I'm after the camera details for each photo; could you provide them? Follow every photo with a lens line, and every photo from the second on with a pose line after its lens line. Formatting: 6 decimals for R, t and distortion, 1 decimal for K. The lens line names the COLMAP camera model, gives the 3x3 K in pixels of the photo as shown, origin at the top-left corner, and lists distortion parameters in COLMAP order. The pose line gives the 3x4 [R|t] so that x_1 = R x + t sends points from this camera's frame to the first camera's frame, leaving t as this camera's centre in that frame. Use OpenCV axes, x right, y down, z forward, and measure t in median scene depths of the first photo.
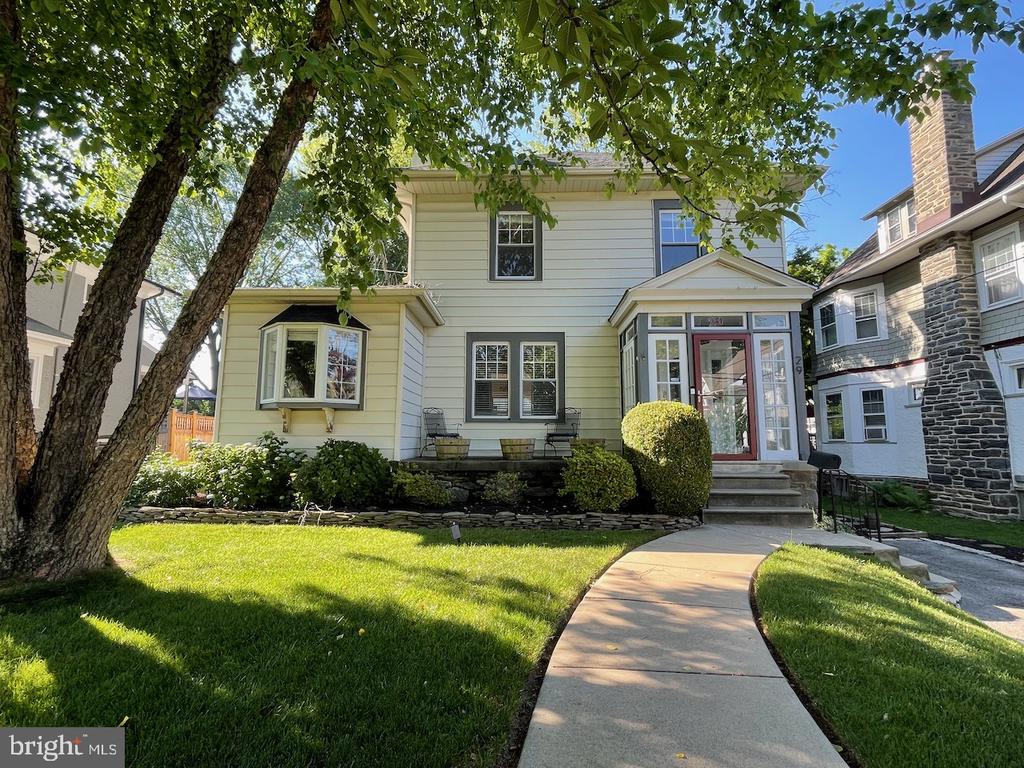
lens RADIAL K [[540.7, 0, 517.0], [0, 540.7, 378.4], [0, 0, 1]] dist [-0.007909, -0.000225]
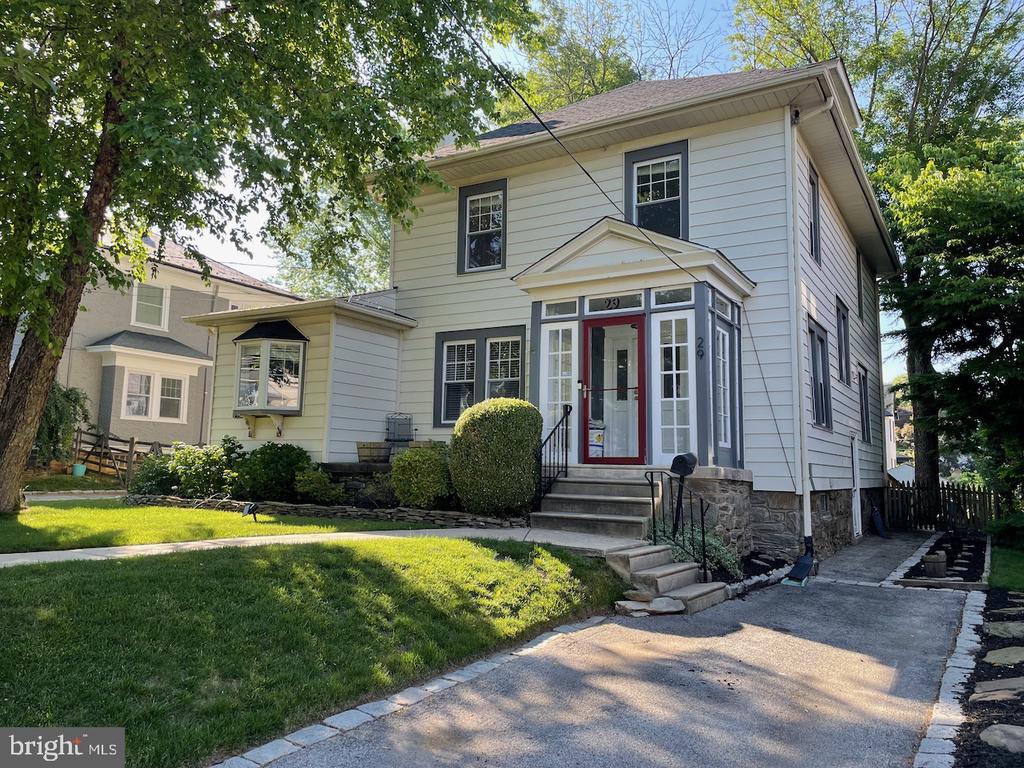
lens RADIAL K [[775.1, 0, 509.5], [0, 775.1, 385.7], [0, 0, 1]] dist [0.011822, -0.001253]
pose [[0.876204, -0.040732, -0.480217, 0.809343], [0.043970, 0.999023, -0.004510, 0.023461], [0.479931, -0.017164, 0.877138, -0.156764]]
